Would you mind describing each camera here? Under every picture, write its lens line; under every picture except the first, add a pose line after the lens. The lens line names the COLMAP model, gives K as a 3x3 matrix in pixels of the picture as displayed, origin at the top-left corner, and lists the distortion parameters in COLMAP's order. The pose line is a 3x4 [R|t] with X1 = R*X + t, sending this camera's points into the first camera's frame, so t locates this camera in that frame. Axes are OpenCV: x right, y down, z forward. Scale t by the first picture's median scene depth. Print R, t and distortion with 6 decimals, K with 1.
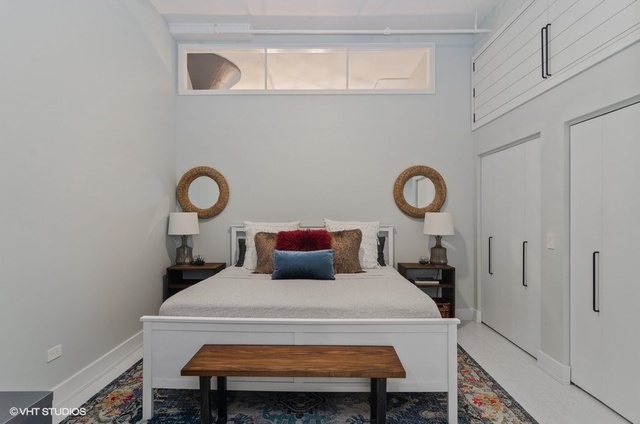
lens RADIAL K [[341.1, 0, 317.3], [0, 341.1, 212.2], [0, 0, 1]] dist [-0.001000, 0.001859]
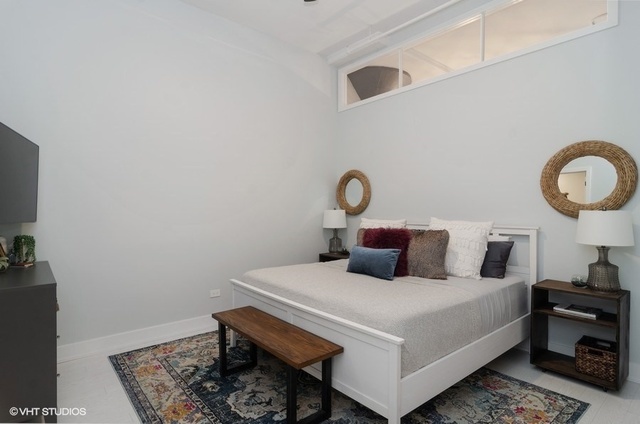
lens RADIAL K [[341.1, 0, 318.3], [0, 341.1, 212.2], [0, 0, 1]] dist [-0.001000, 0.001859]
pose [[0.657728, 0.007358, -0.753220, 0.487462], [0.002760, 0.999922, 0.012179, -0.005259], [0.753251, -0.010089, 0.657656, 0.161772]]
